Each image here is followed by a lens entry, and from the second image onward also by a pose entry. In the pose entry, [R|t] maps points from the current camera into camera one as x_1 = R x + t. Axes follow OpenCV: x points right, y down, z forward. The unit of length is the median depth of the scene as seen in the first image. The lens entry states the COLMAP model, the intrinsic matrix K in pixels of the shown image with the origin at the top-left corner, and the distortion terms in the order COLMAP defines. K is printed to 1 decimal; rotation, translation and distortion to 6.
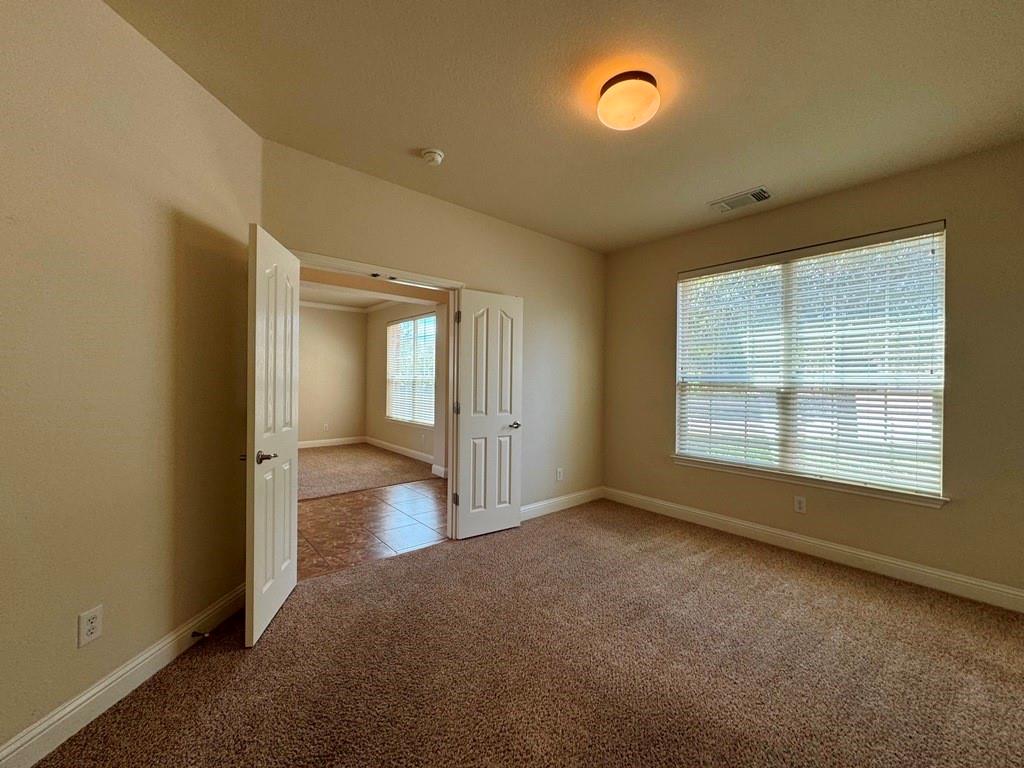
lens RADIAL K [[406.9, 0, 514.3], [0, 406.9, 381.5], [0, 0, 1]] dist [0.000231, -0.000319]
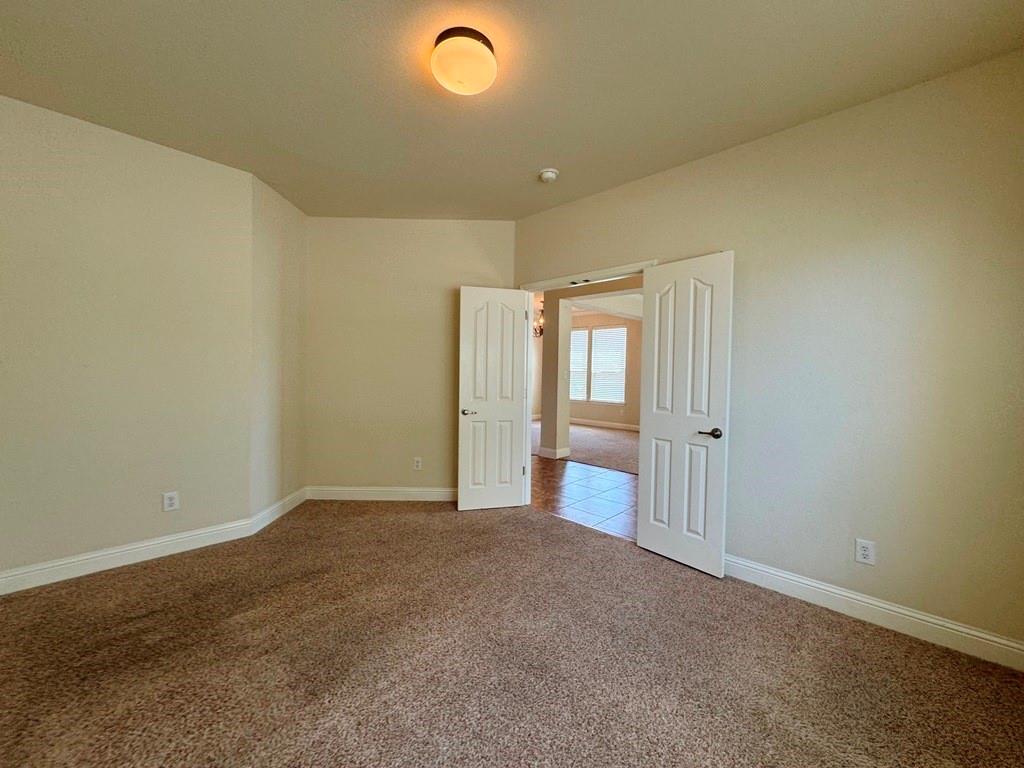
lens RADIAL K [[406.9, 0, 516.3], [0, 406.9, 376.8], [0, 0, 1]] dist [0.000231, -0.000319]
pose [[0.104296, 0.008135, -0.994513, 0.715142], [-0.019839, 0.999785, 0.006097, 0.010310], [0.994348, 0.019095, 0.104435, 0.606738]]
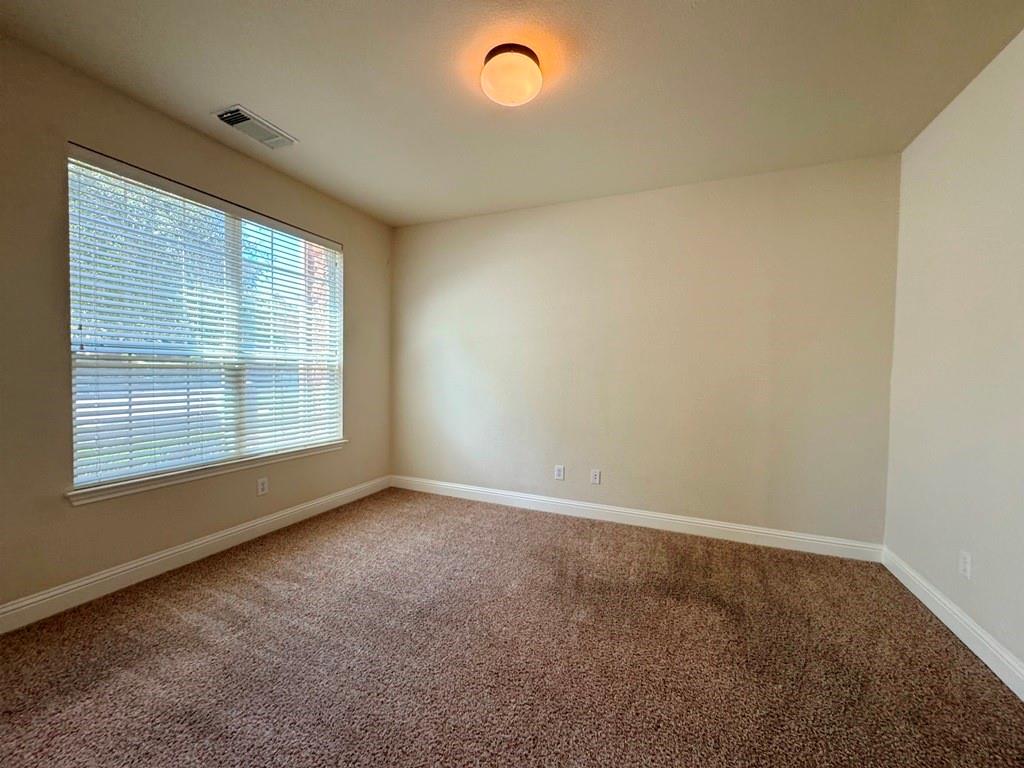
lens RADIAL K [[406.9, 0, 515.2], [0, 406.9, 388.8], [0, 0, 1]] dist [0.000231, -0.000319]
pose [[-0.435397, -0.057803, 0.898381, -0.399242], [-0.021673, 0.998320, 0.053729, 0.010387], [-0.899978, 0.003923, -0.435918, 0.883816]]
